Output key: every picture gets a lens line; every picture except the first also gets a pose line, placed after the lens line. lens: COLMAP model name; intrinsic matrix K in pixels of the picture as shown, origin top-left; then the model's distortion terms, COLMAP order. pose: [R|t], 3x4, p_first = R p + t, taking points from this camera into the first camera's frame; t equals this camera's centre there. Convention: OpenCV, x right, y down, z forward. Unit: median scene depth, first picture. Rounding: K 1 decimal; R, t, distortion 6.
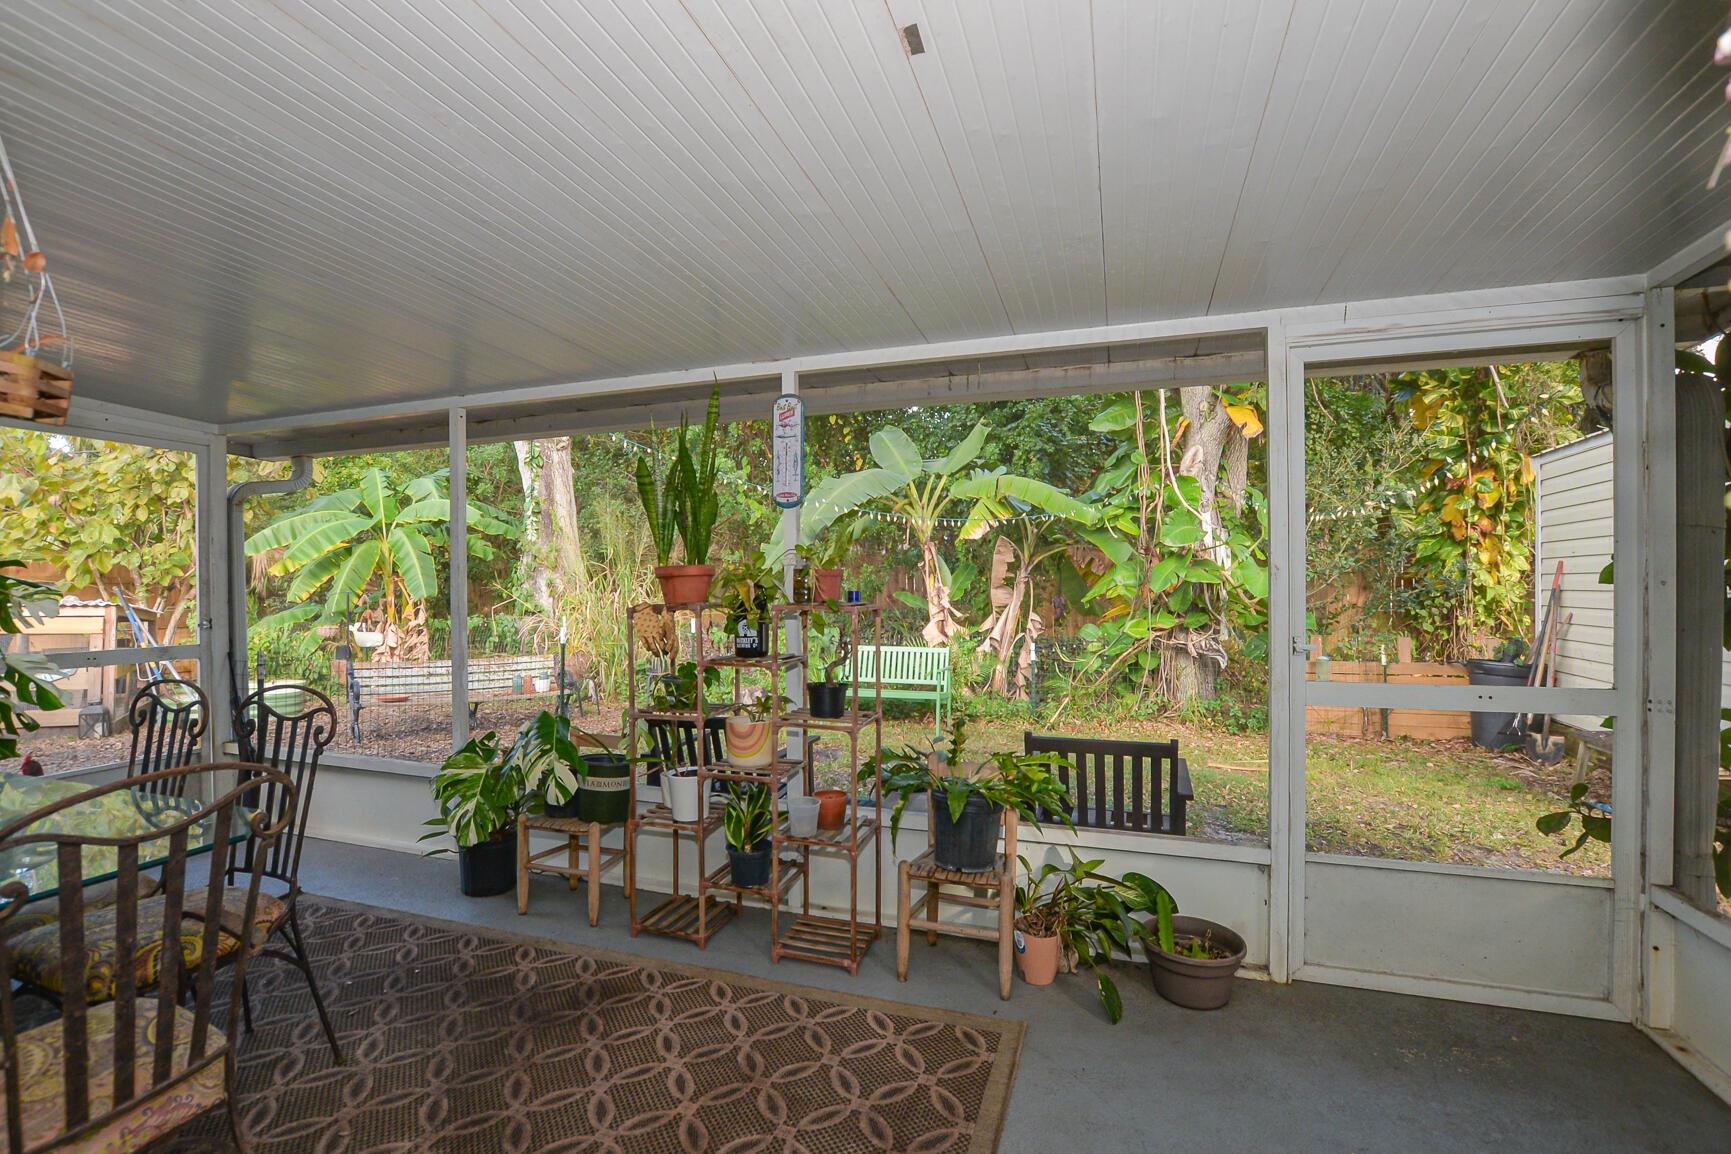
lens RADIAL K [[771.7, 0, 863.9], [0, 771.7, 585.1], [0, 0, 1]] dist [-0.033252, 0.004404]
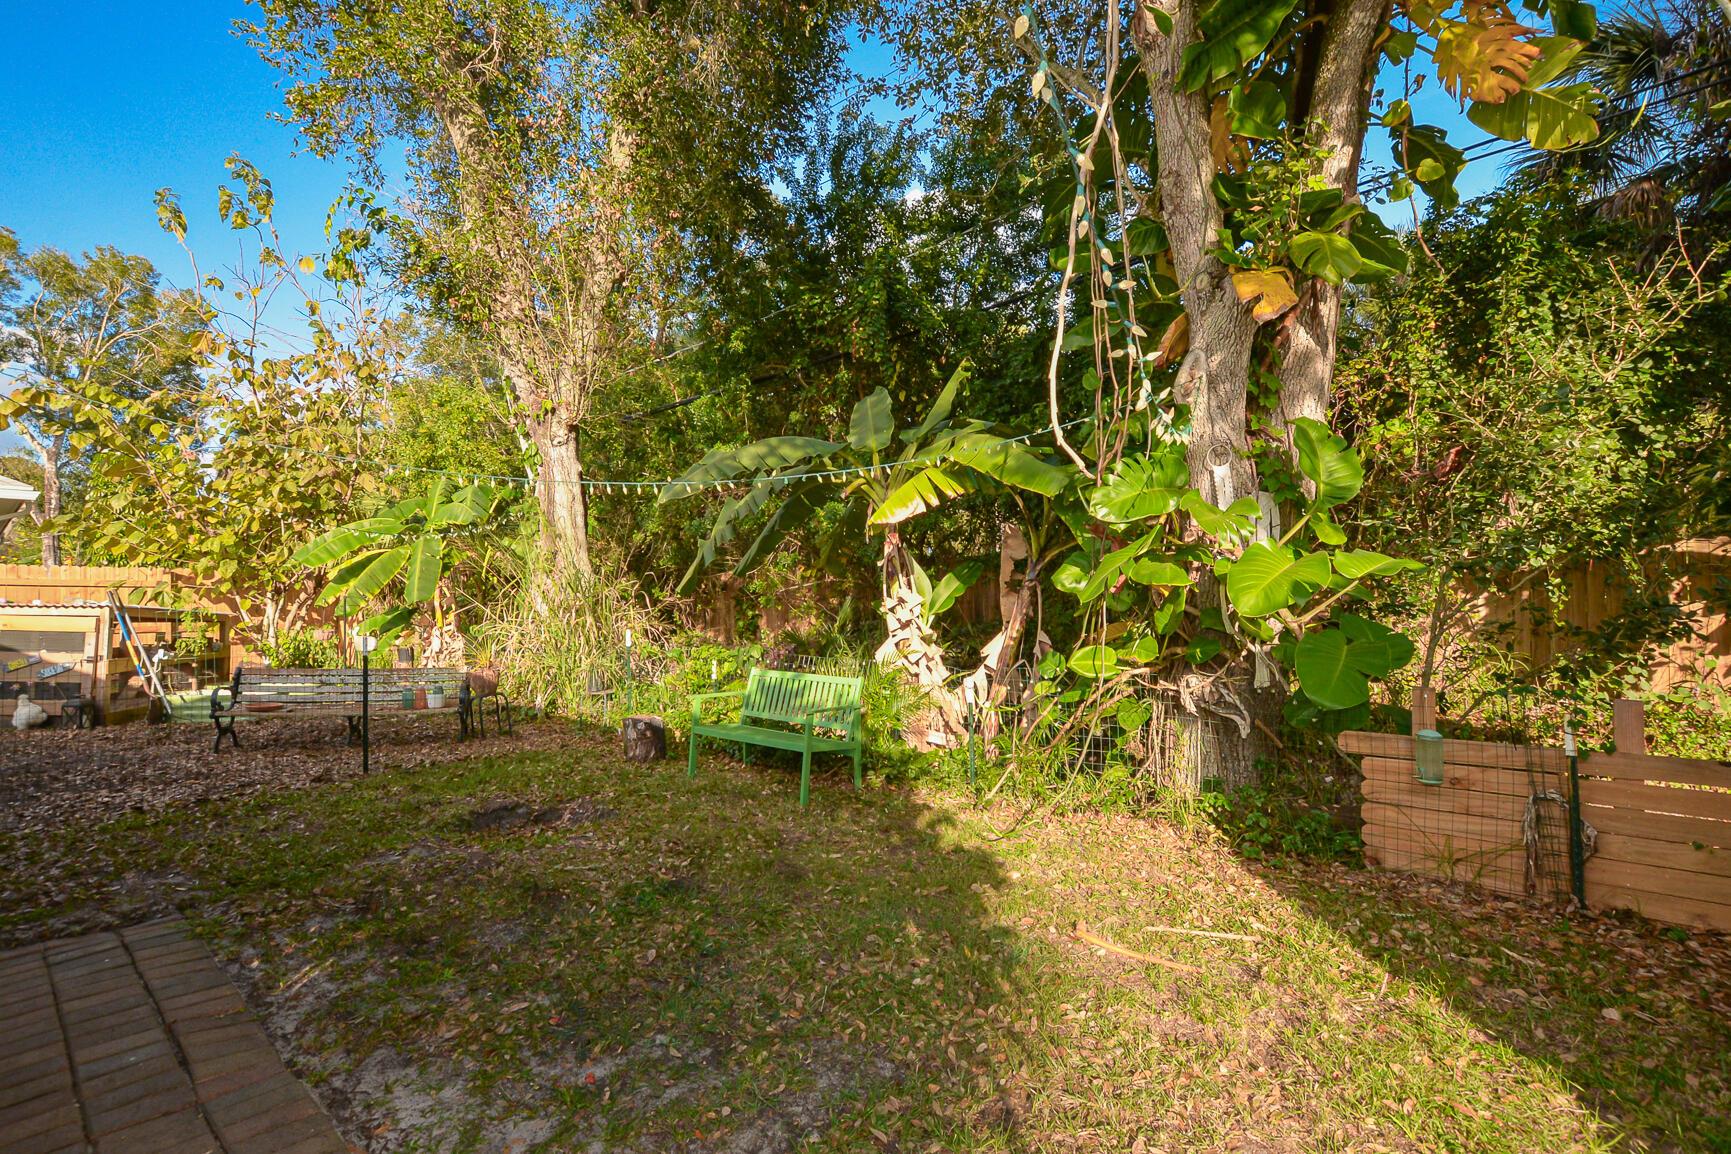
lens RADIAL K [[771.7, 0, 866.1], [0, 771.7, 576.8], [0, 0, 1]] dist [-0.033252, 0.004404]
pose [[0.940486, -0.002946, -0.339821, 0.402687], [-0.005490, 0.999700, -0.023860, 0.005168], [0.339789, 0.024305, 0.940188, 0.376782]]
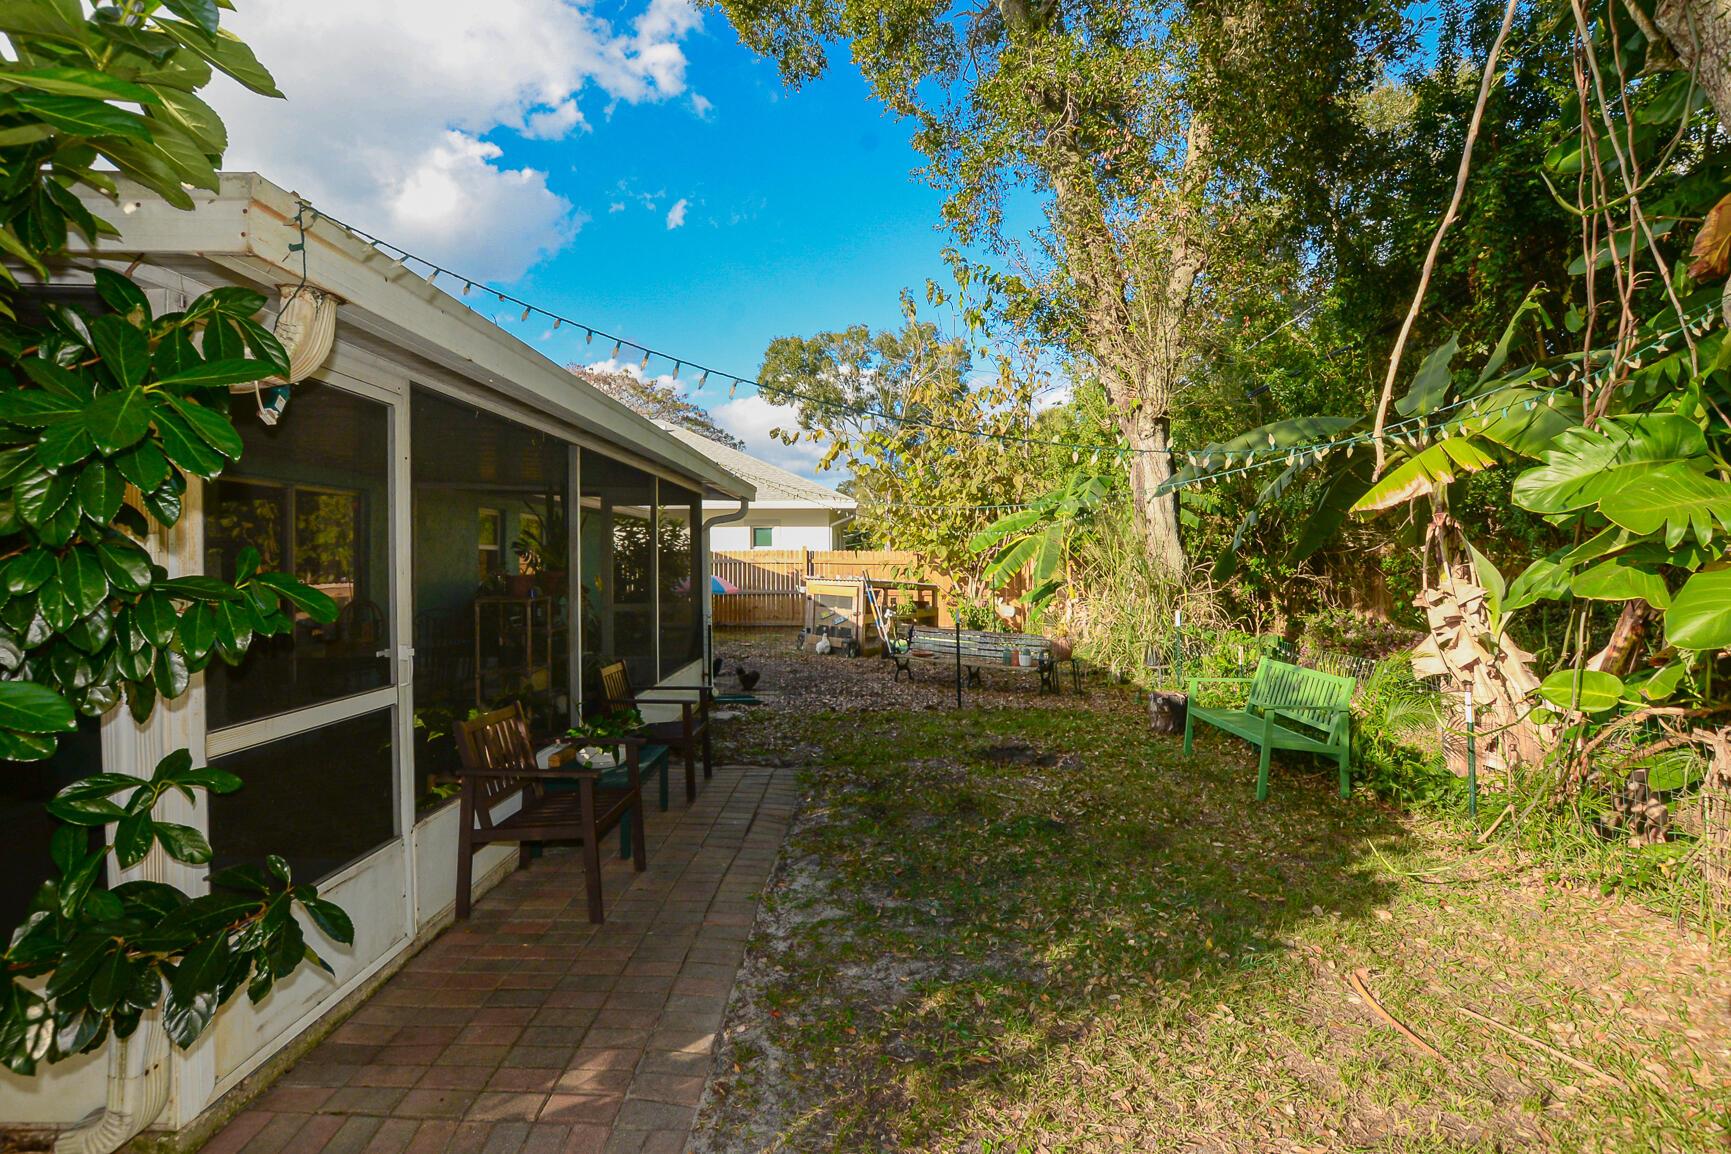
lens RADIAL K [[771.7, 0, 874.8], [0, 771.7, 563.6], [0, 0, 1]] dist [-0.033252, 0.004404]
pose [[0.339478, 0.007353, -0.940585, 0.654779], [-0.002241, 0.999973, 0.007008, -0.022653], [0.940612, -0.000271, 0.339485, 0.459487]]
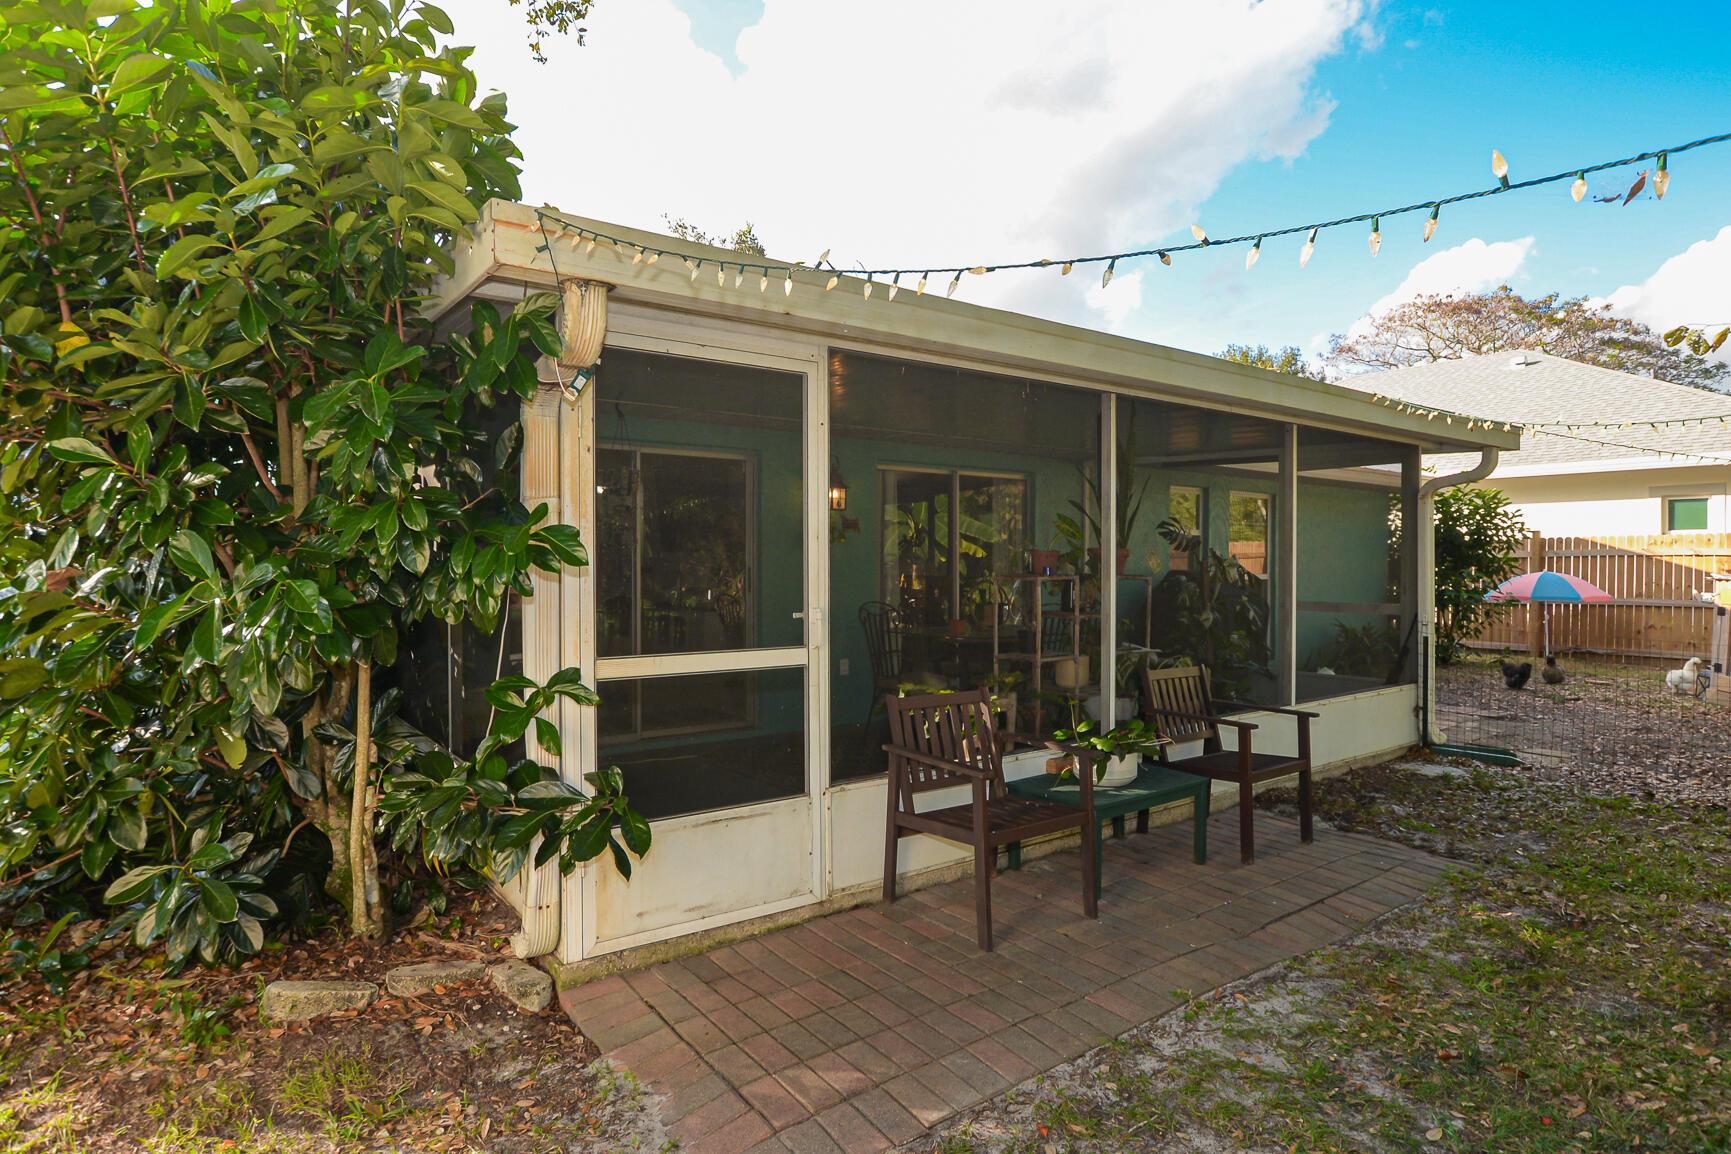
lens RADIAL K [[944.0, 0, 868.3], [0, 944.0, 573.3], [0, 0, 1]] dist [-0.016378, 0.002593]
pose [[-0.553333, 0.015418, -0.832817, 0.598109], [-0.001277, 0.999812, 0.019358, -0.004409], [0.832959, 0.011775, -0.553210, 0.670991]]
